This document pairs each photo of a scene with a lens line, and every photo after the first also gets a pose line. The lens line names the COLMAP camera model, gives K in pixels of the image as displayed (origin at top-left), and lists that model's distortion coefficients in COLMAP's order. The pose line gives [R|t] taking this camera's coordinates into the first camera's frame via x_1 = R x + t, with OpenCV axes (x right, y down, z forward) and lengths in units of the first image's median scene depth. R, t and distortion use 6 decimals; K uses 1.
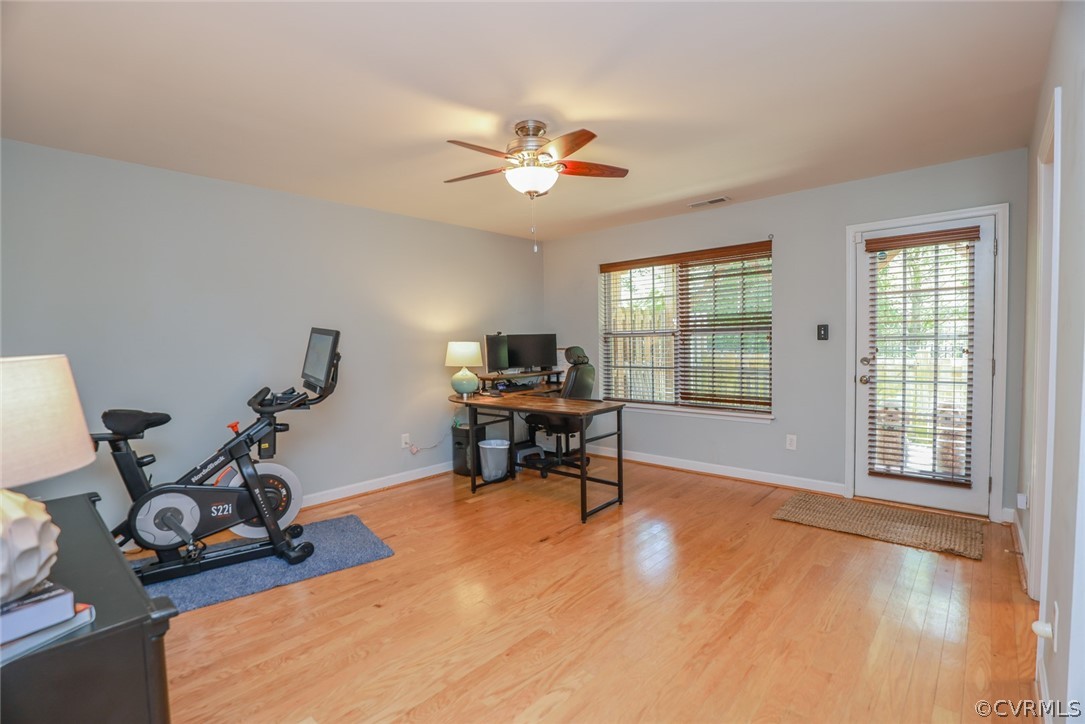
lens RADIAL K [[494.9, 0, 544.2], [0, 494.9, 363.1], [0, 0, 1]] dist [-0.038982, 0.000153]
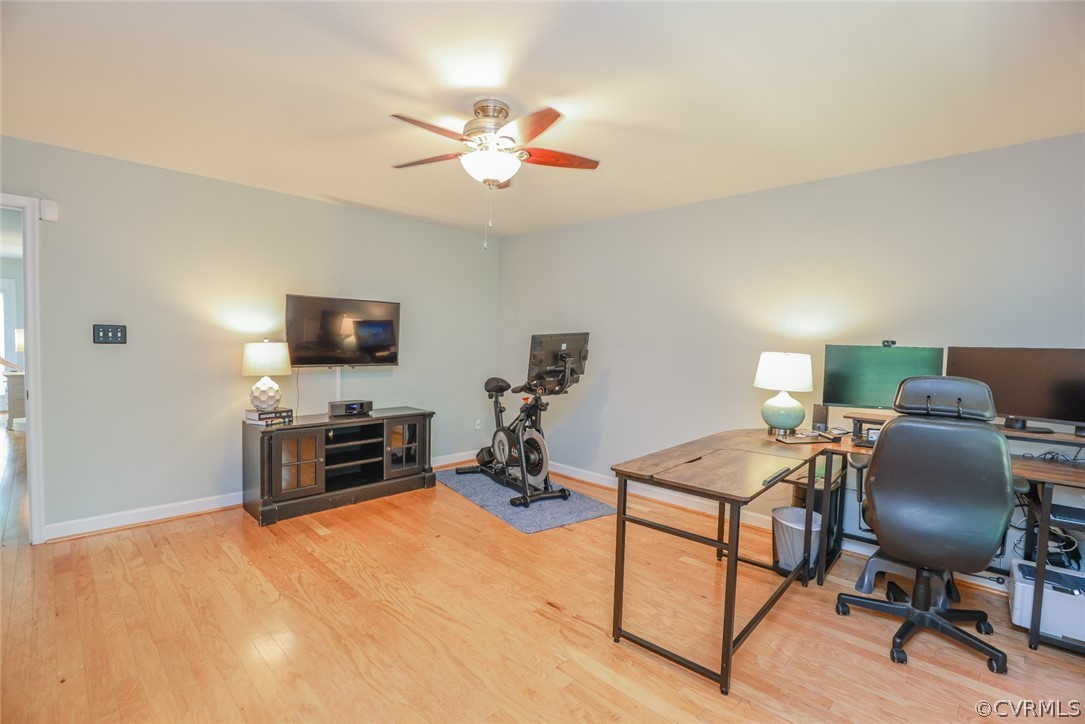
lens RADIAL K [[494.9, 0, 544.2], [0, 494.9, 363.1], [0, 0, 1]] dist [-0.038982, 0.000153]
pose [[-0.023008, 0.068006, -0.997420, 0.663791], [-0.071755, 0.994998, 0.069496, -0.067802], [0.997157, 0.073169, -0.018013, 0.859591]]
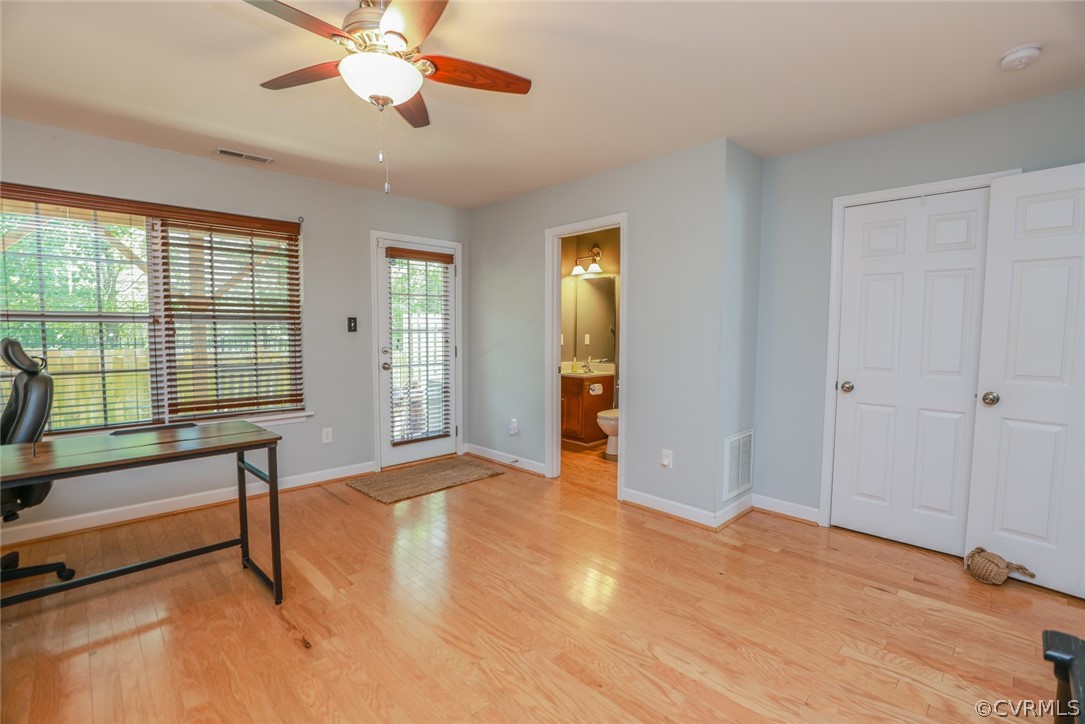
lens RADIAL K [[494.9, 0, 544.2], [0, 494.9, 363.1], [0, 0, 1]] dist [-0.038982, 0.000153]
pose [[0.051304, -0.045946, 0.997626, -0.514173], [0.038116, 0.998303, 0.044017, -0.011433], [-0.997955, 0.035767, 0.052968, 0.577287]]
